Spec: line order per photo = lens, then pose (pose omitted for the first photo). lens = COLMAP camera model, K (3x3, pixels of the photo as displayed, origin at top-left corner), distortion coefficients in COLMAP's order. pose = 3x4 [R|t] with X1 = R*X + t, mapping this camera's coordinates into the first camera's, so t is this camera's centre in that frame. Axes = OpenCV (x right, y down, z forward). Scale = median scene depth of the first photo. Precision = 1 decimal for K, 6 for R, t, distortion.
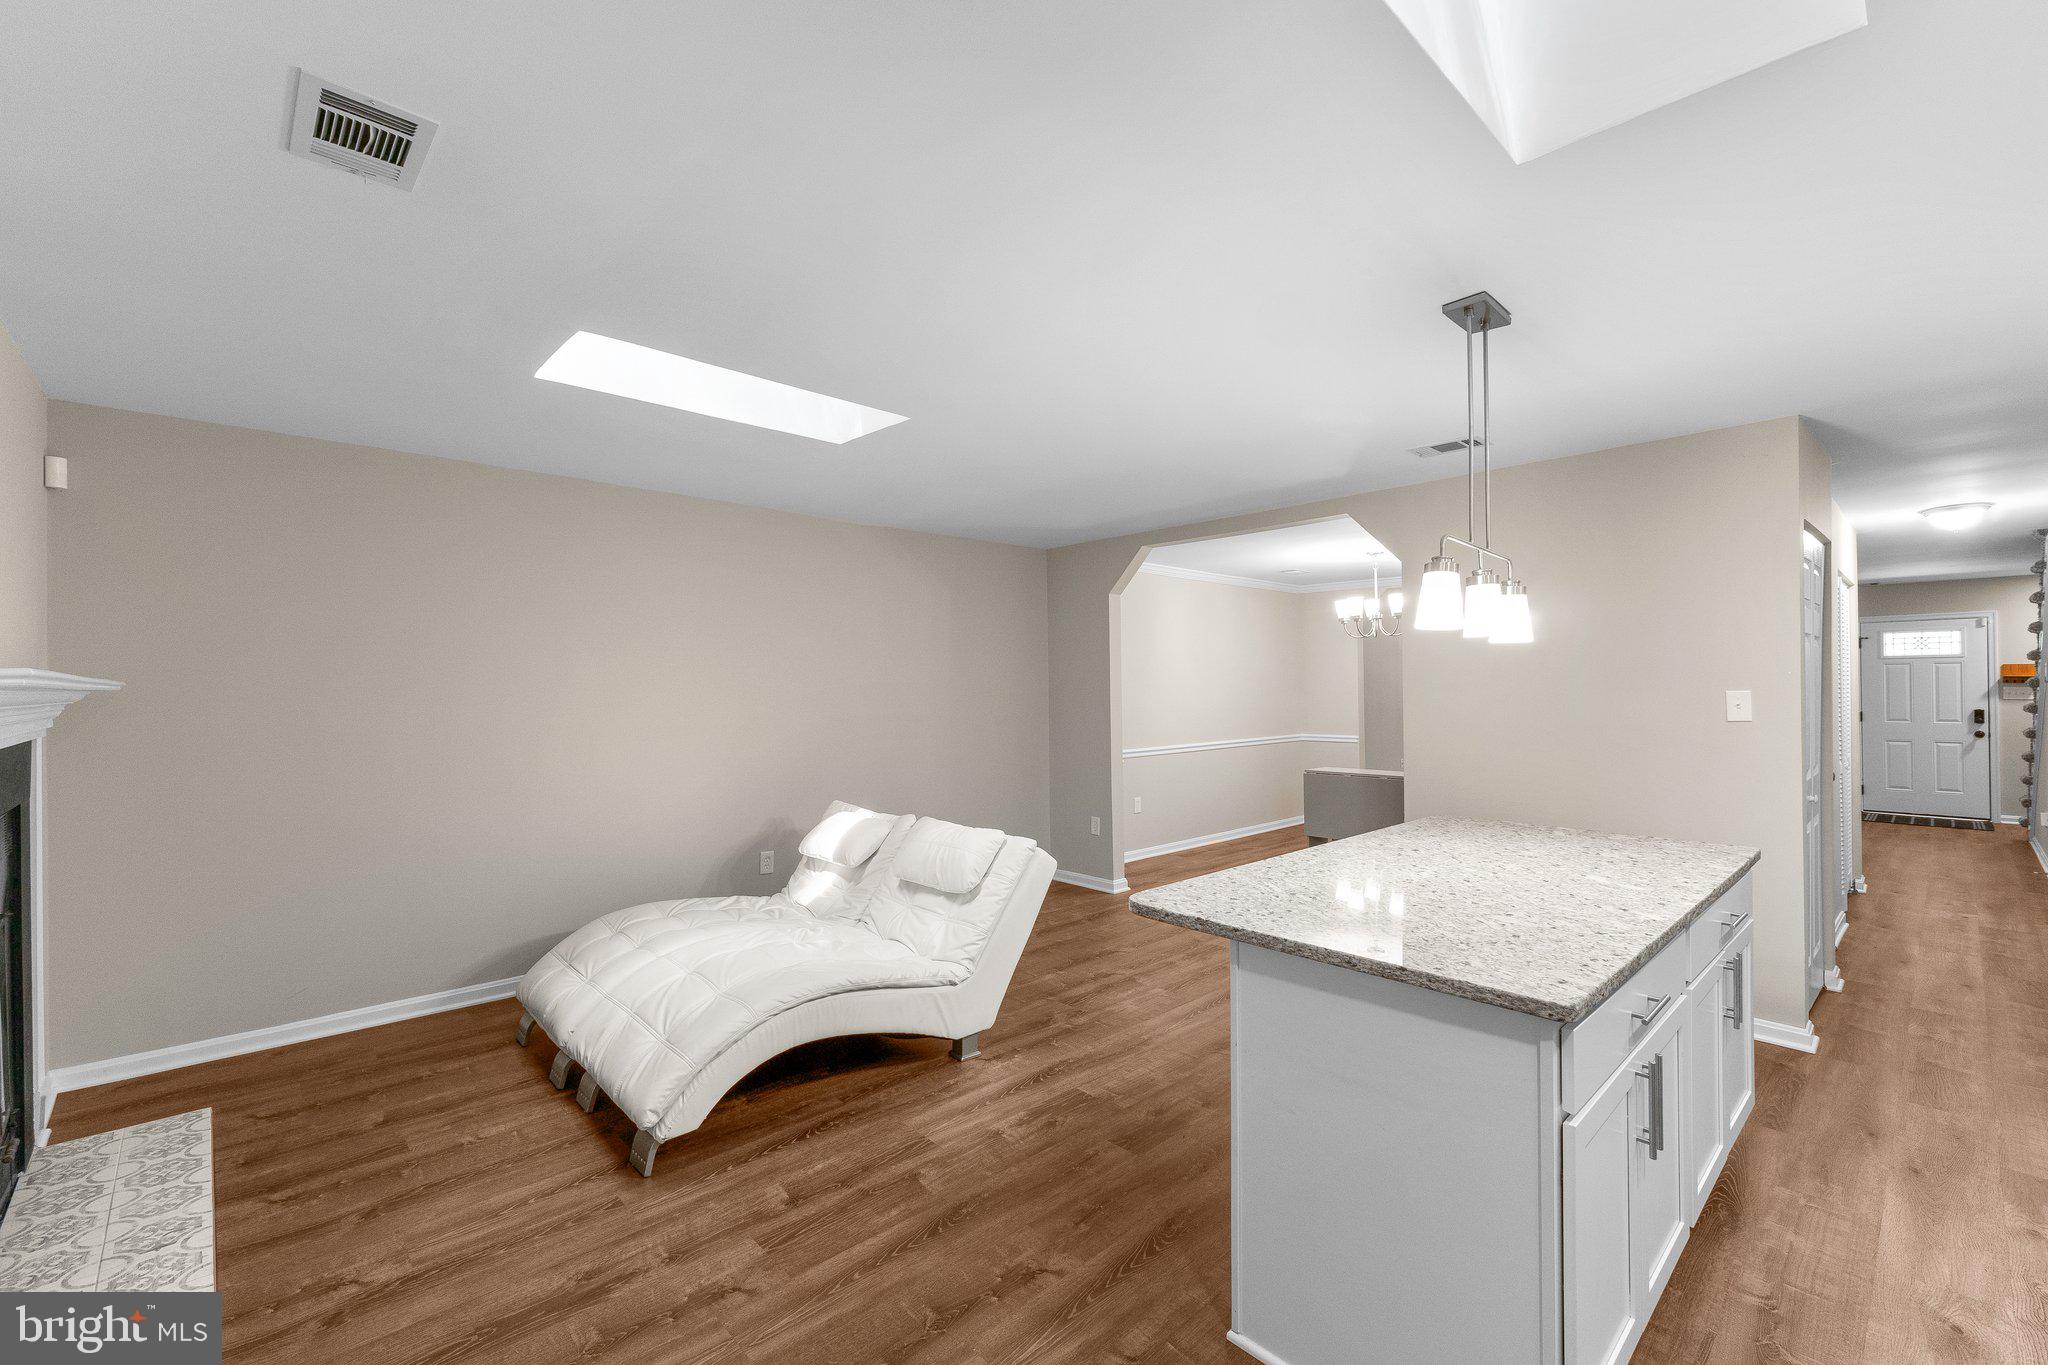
lens RADIAL K [[862.4, 0, 1024.0], [0, 862.4, 682.5], [0, 0, 1]] dist [0.004081, 0.000037]
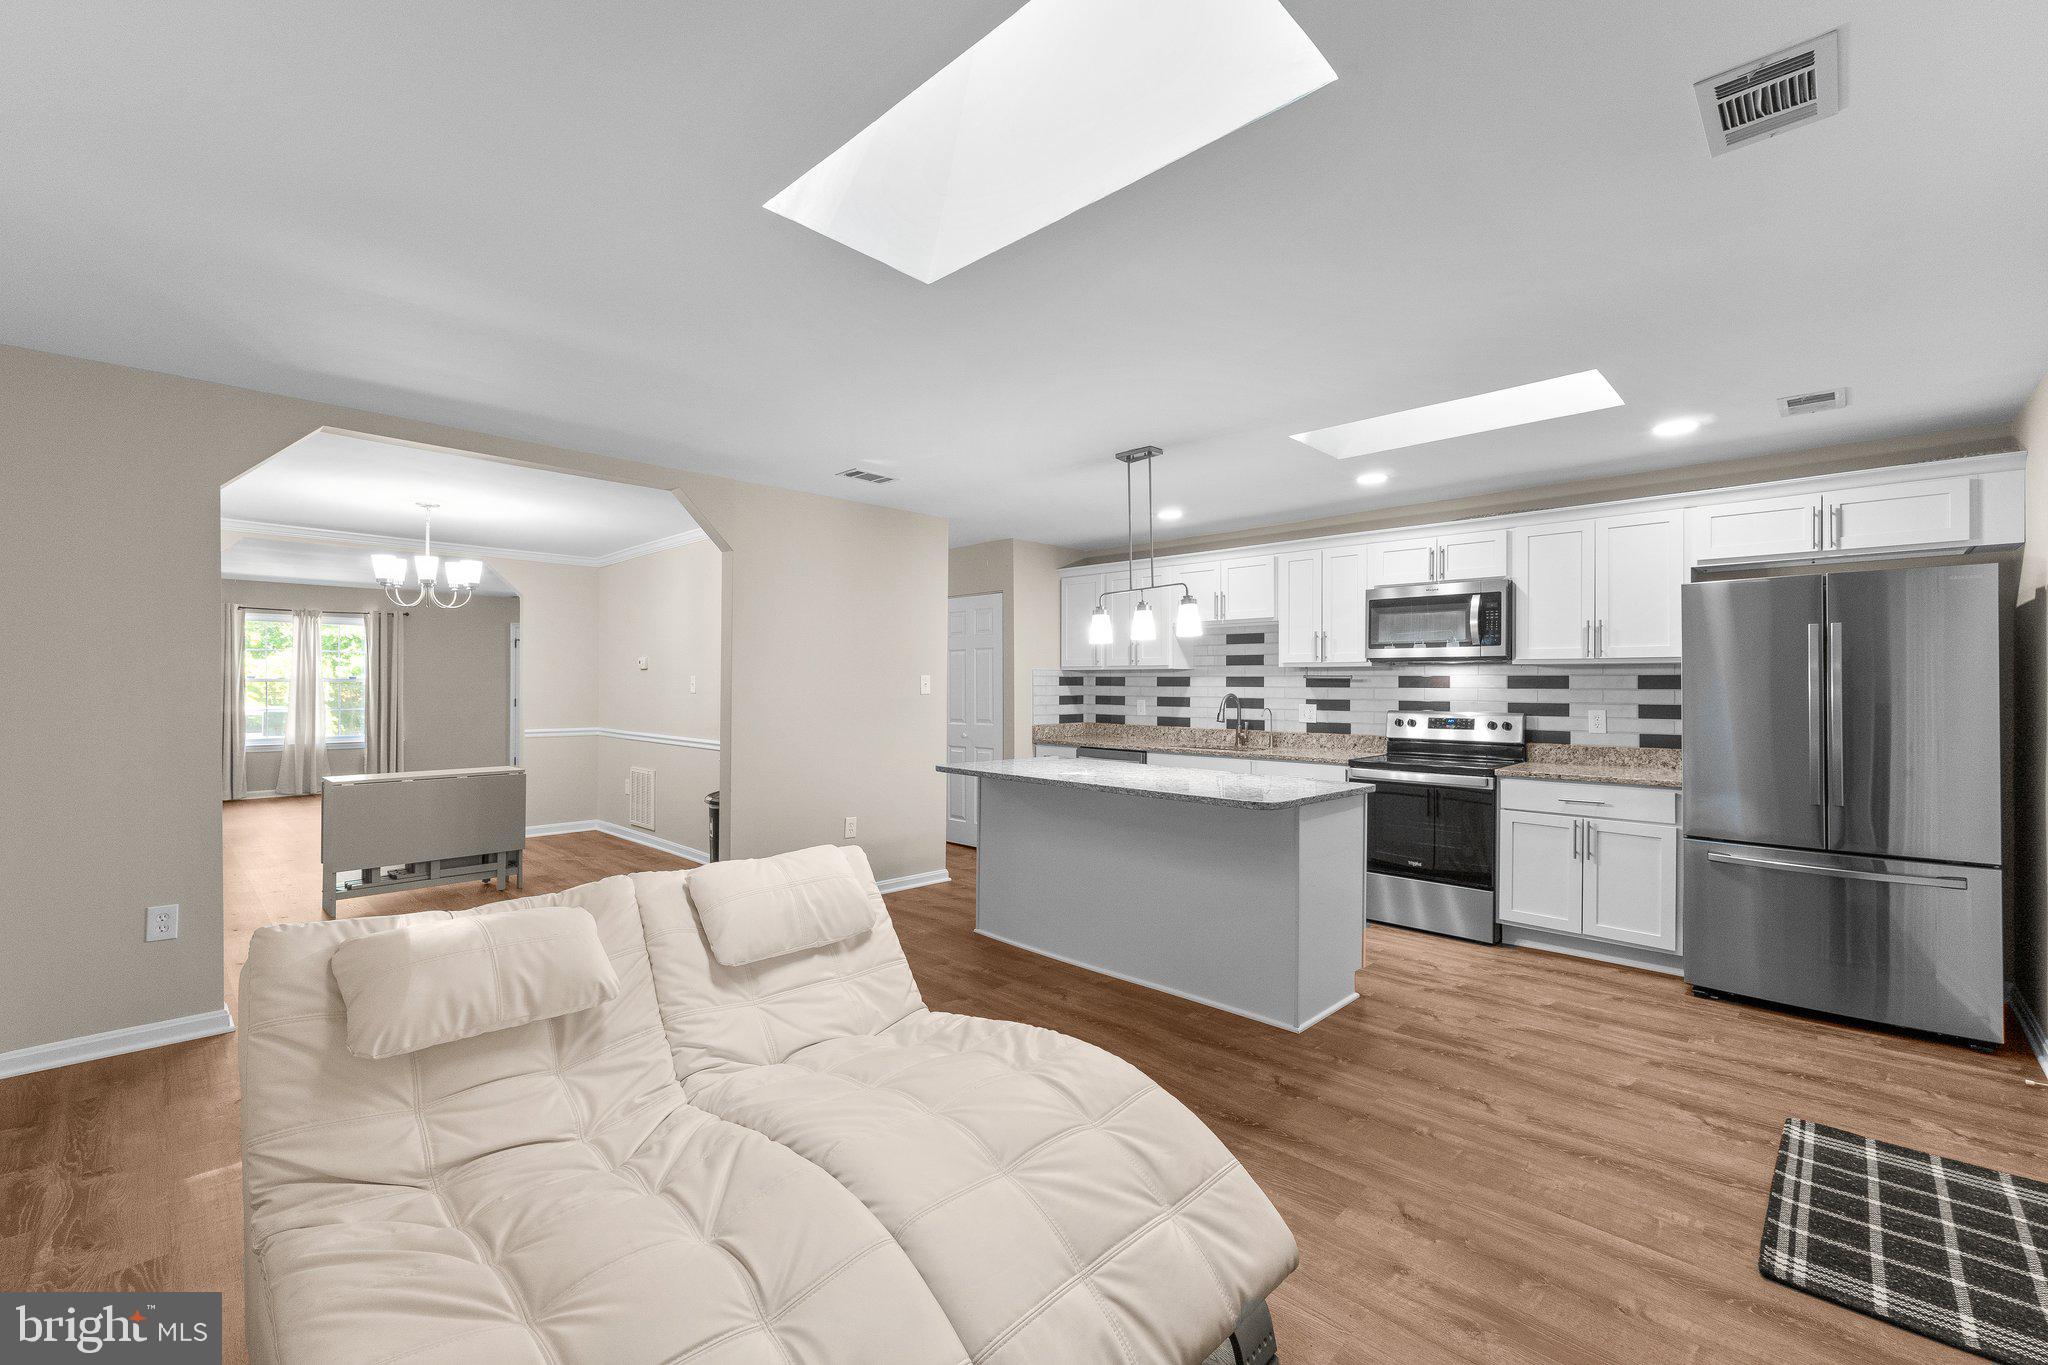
lens RADIAL K [[852.3, 0, 1025.2], [0, 852.3, 679.2], [0, 0, 1]] dist [0.001283, -0.000235]
pose [[-0.050124, 0.014030, 0.998644, -0.413320], [-0.012035, 0.999820, -0.014651, 0.019573], [-0.998670, -0.012753, -0.049946, 0.461172]]
